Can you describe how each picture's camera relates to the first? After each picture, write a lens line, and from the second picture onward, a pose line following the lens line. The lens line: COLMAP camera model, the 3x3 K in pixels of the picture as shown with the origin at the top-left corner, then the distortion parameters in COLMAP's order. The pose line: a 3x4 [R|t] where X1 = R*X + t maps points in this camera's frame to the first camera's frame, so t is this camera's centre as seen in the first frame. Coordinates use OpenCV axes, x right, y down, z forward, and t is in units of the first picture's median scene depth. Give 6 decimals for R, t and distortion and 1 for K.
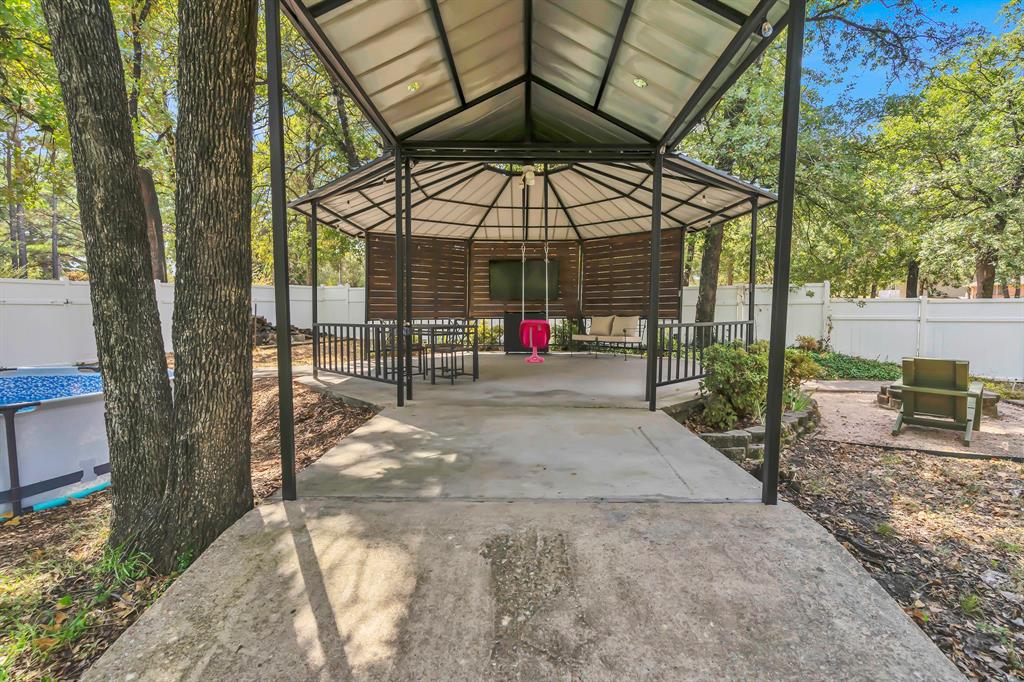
lens RADIAL K [[490.9, 0, 509.4], [0, 490.9, 344.3], [0, 0, 1]] dist [0.000501, -0.000262]
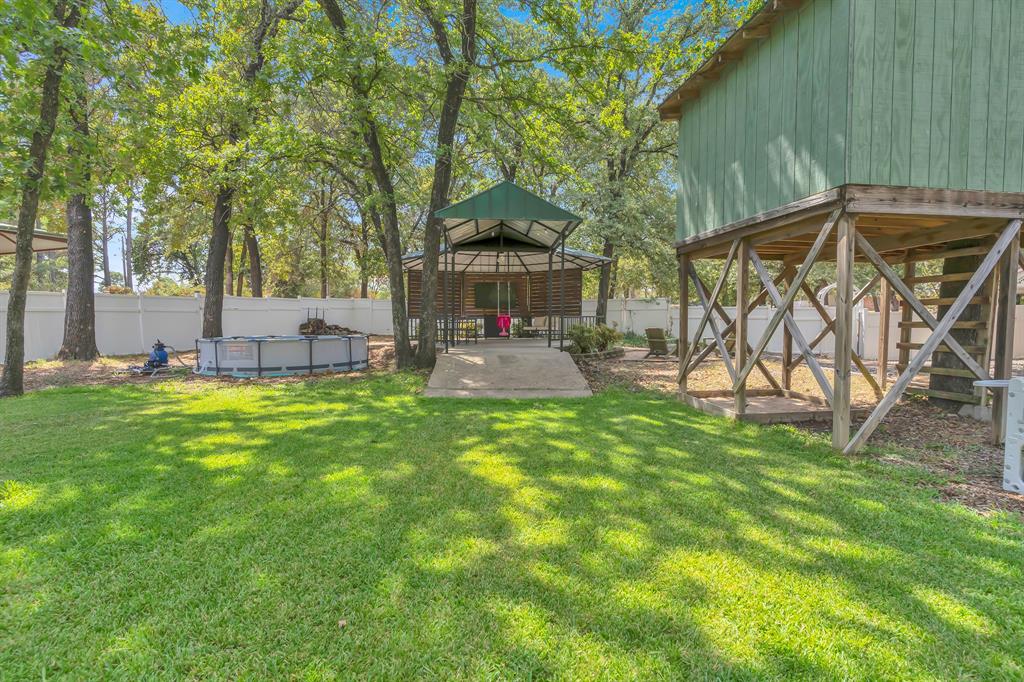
lens RADIAL K [[490.9, 0, 509.4], [0, 490.9, 344.3], [0, 0, 1]] dist [0.000501, -0.000262]
pose [[0.996956, -0.006851, 0.077667, -0.056403], [0.008515, 0.999741, -0.021115, 0.074085], [-0.077502, 0.021713, 0.996756, -0.707574]]
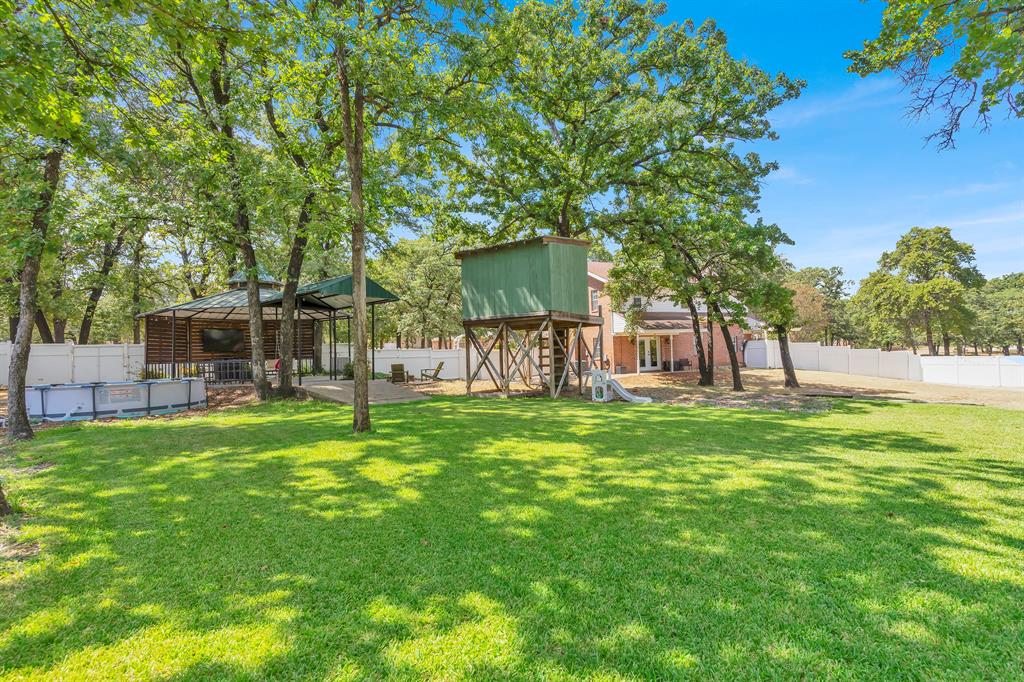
lens RADIAL K [[490.9, 0, 509.4], [0, 490.9, 344.3], [0, 0, 1]] dist [0.000501, -0.000262]
pose [[0.627760, -0.000231, 0.778407, -0.751591], [0.083368, 0.994268, -0.066939, 0.094413], [-0.773929, 0.106916, 0.624181, -1.001506]]
